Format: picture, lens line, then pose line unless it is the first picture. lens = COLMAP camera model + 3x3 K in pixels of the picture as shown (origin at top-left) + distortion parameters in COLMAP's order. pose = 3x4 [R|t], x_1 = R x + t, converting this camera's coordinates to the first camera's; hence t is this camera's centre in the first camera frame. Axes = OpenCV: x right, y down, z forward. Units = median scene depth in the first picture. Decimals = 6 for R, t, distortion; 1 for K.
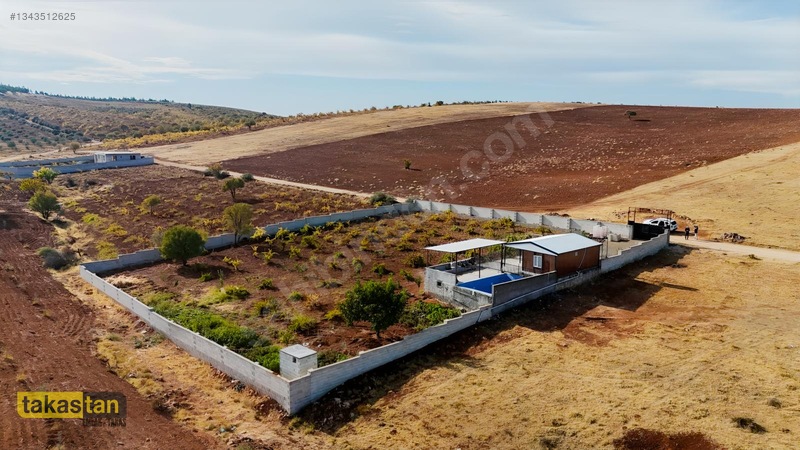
lens RADIAL K [[588.6, 0, 403.1], [0, 588.6, 220.8], [0, 0, 1]] dist [0.070331, -0.067791]
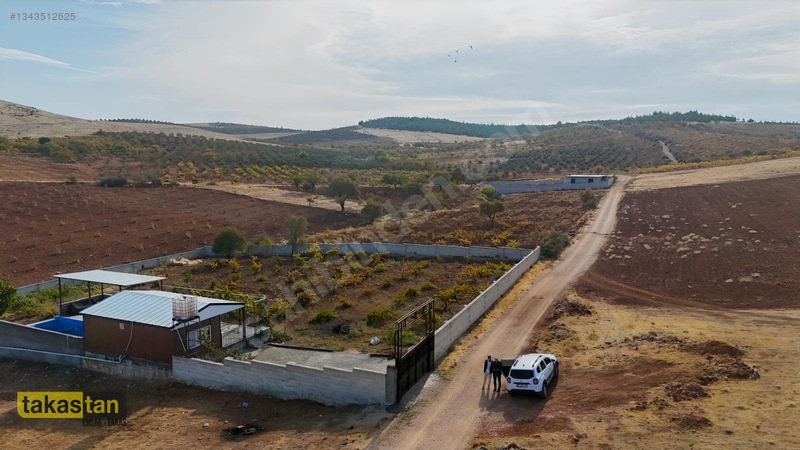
lens RADIAL K [[588.6, 0, 402.1], [0, 588.6, 222.3], [0, 0, 1]] dist [0.070331, -0.067791]
pose [[0.401714, 0.102078, -0.910058, 0.940259], [-0.143536, 0.988504, 0.047518, -0.120092], [0.904446, 0.111537, 0.411748, 0.966940]]
